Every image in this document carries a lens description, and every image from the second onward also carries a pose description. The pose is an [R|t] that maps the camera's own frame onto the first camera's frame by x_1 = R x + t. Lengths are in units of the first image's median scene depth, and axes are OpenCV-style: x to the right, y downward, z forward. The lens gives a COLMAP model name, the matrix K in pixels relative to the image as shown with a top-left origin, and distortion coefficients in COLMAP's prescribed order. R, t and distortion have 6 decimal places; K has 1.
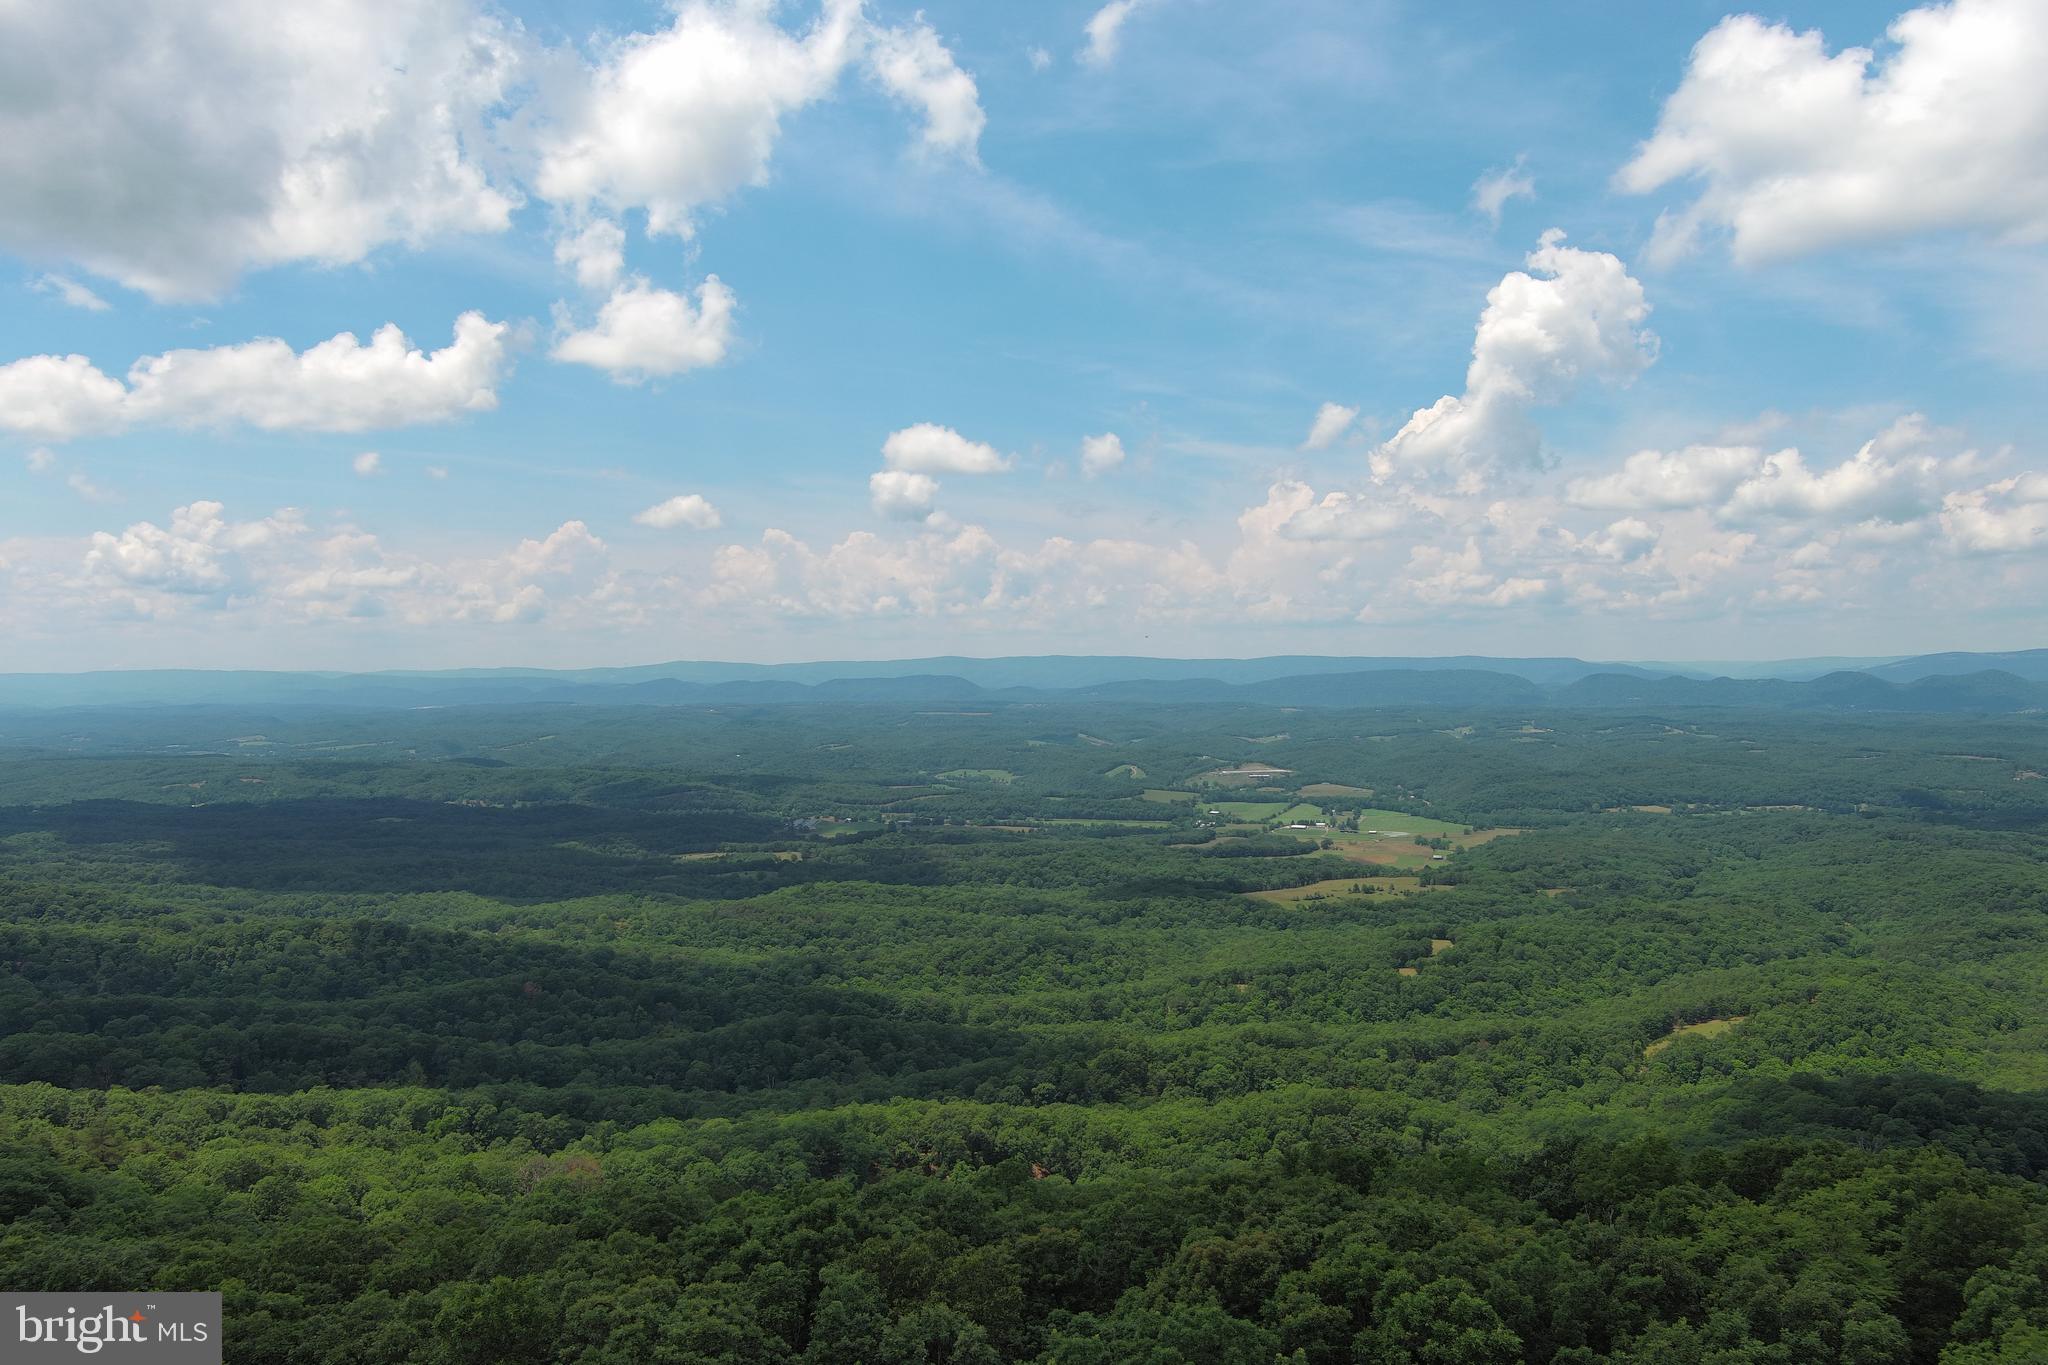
lens RADIAL K [[1585.6, 0, 1022.7], [0, 1585.6, 691.6], [0, 0, 1]] dist [0.022370, -0.033122]
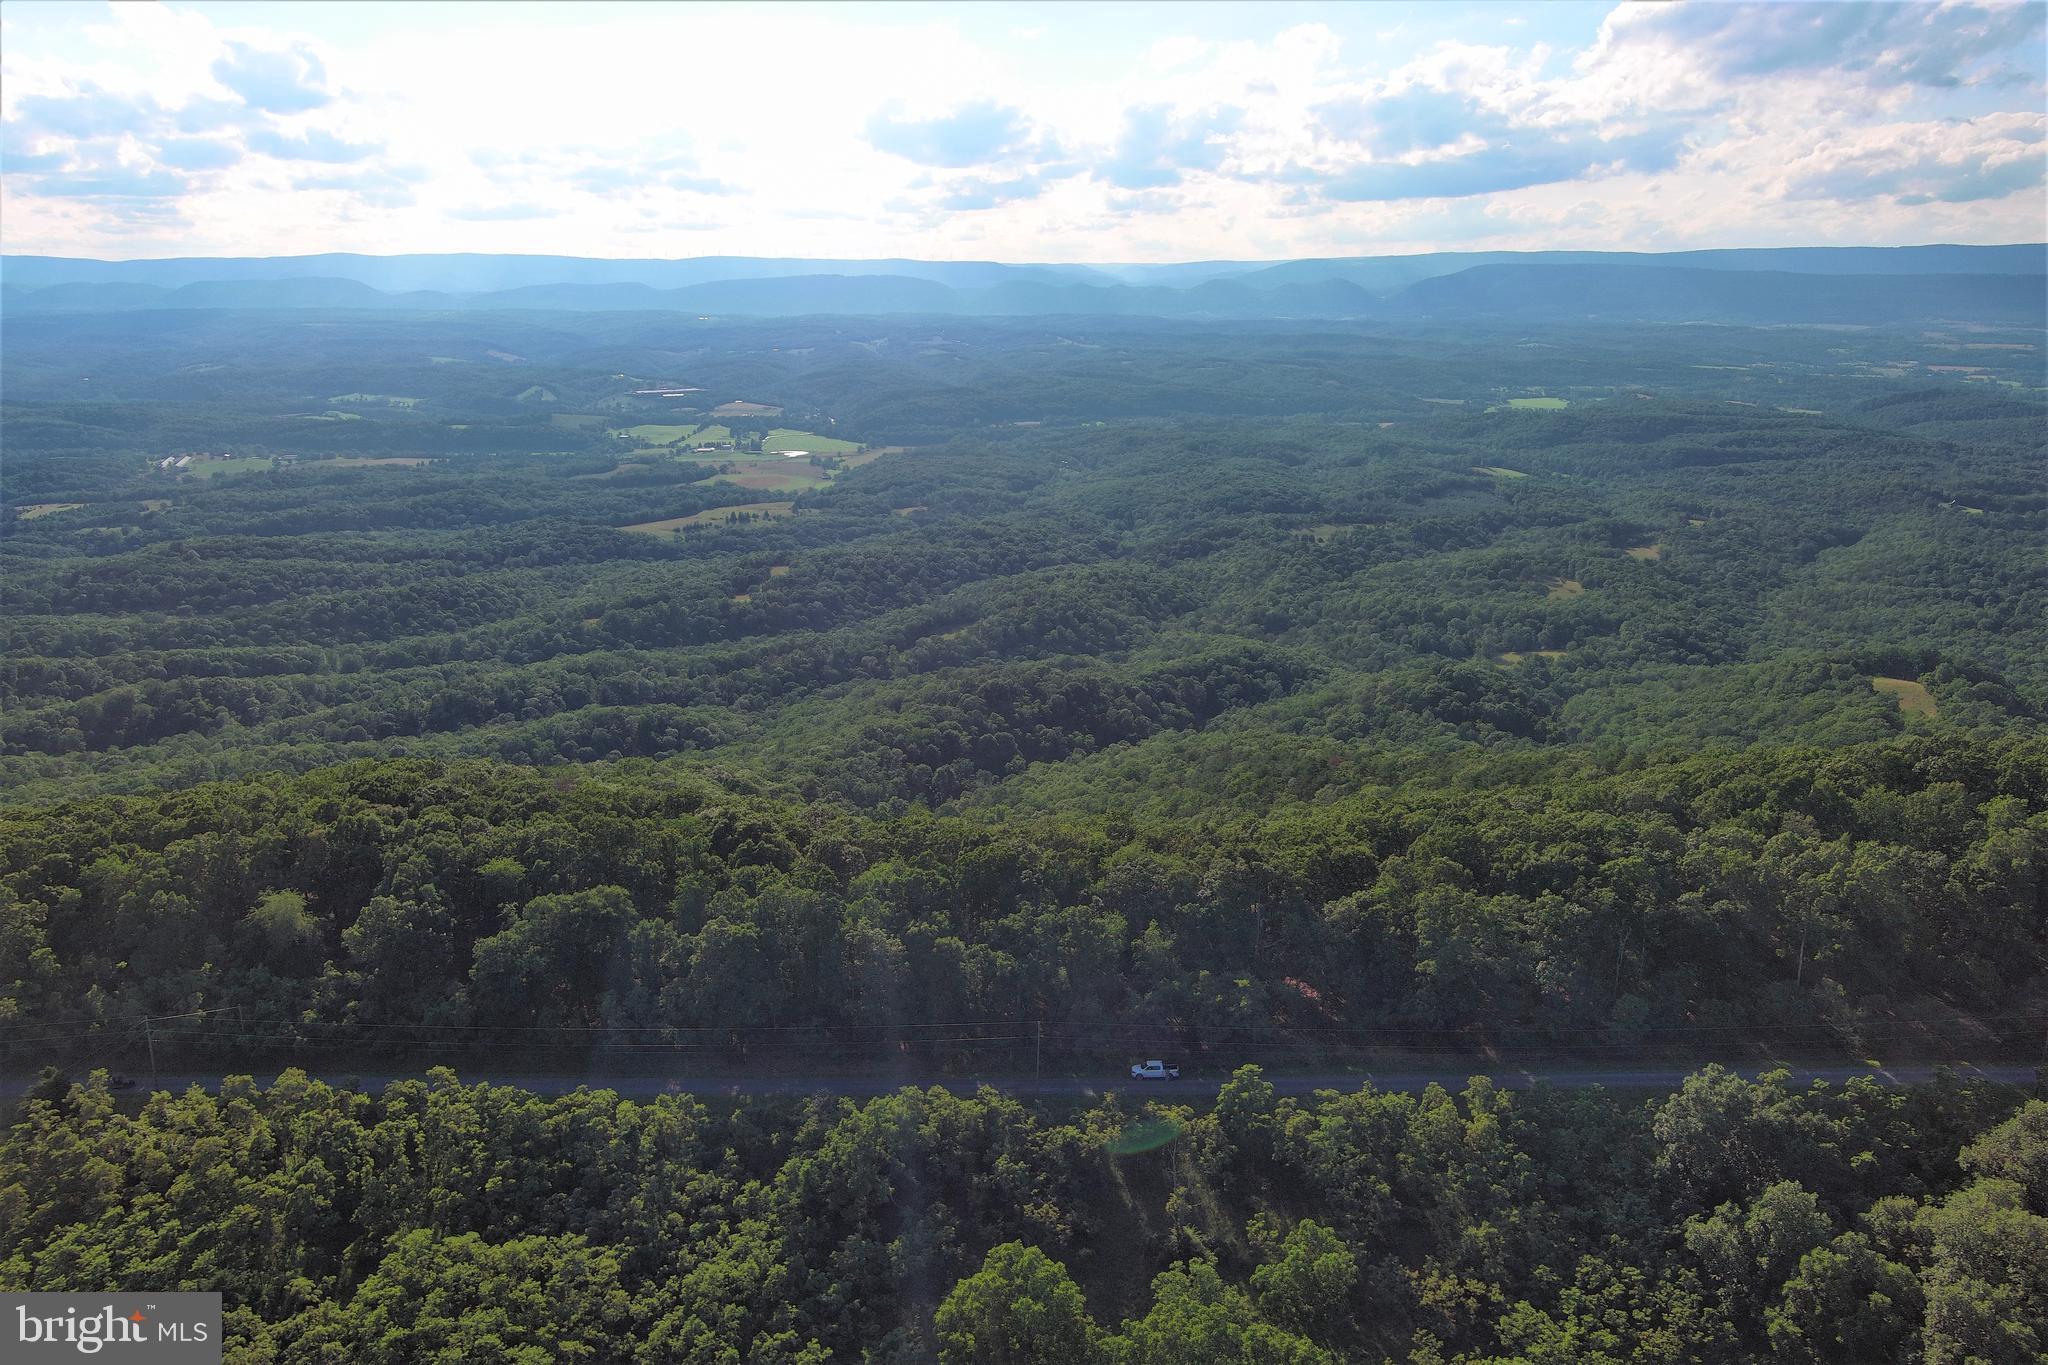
lens RADIAL K [[1585.6, 0, 1017.5], [0, 1585.6, 682.4], [0, 0, 1]] dist [0.022370, -0.033122]
pose [[0.942021, -0.080509, 0.325754, 0.019764], [0.000160, 0.970898, 0.239493, -0.021218], [-0.335555, -0.225555, 0.914619, -0.078206]]
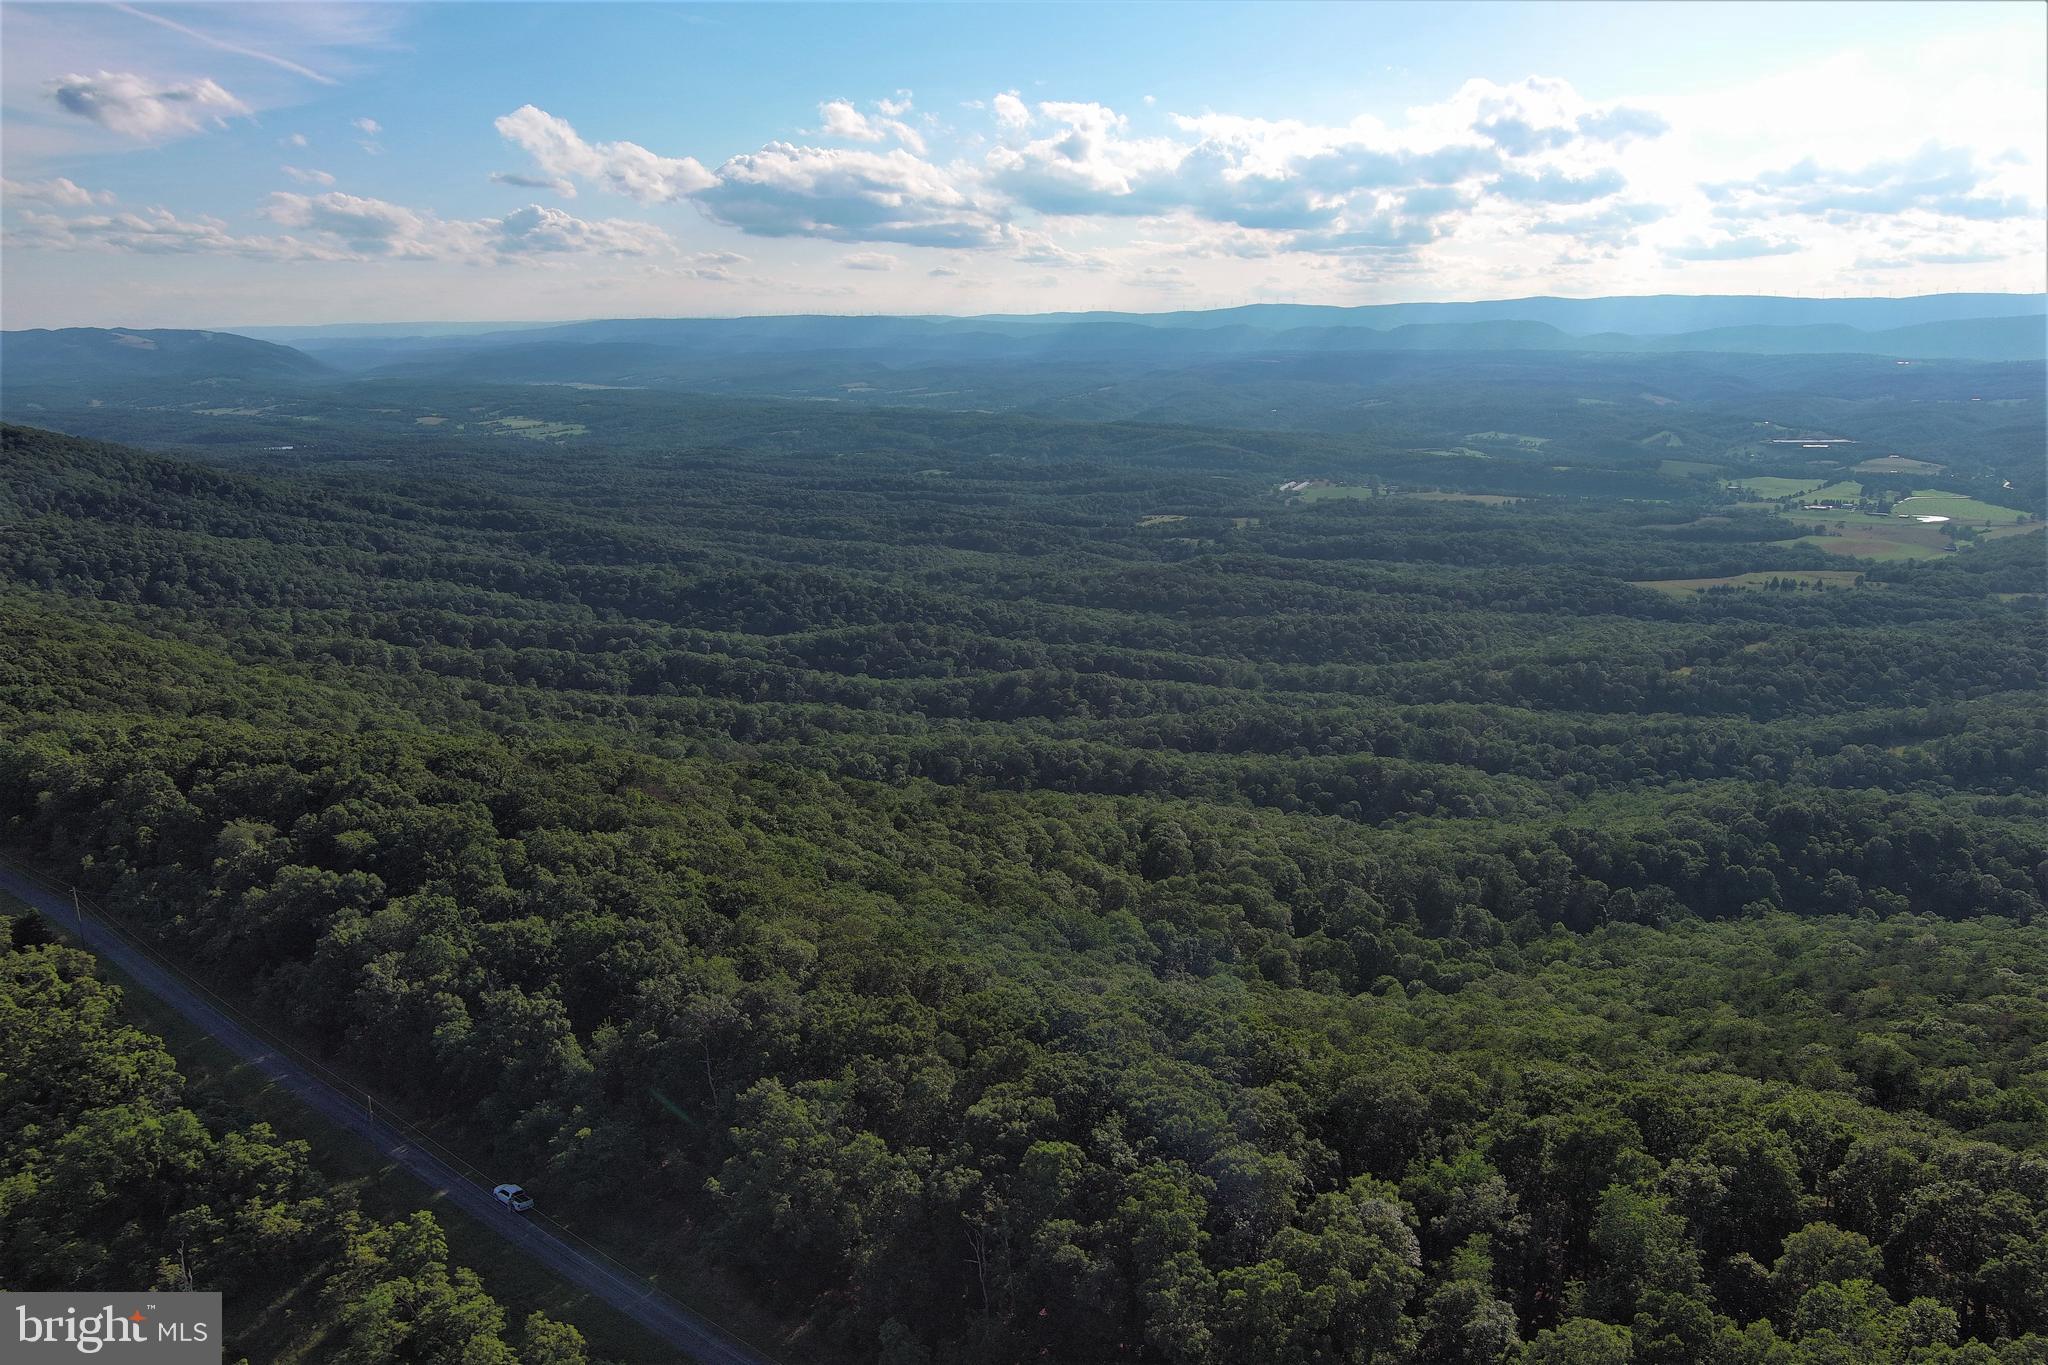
lens RADIAL K [[1585.6, 0, 1017.1], [0, 1585.6, 695.0], [0, 0, 1]] dist [0.022370, -0.033122]
pose [[0.934047, 0.078996, -0.348304, 0.087613], [0.000546, 0.974915, 0.222577, -0.021291], [0.357150, -0.208087, 0.910573, -0.066036]]
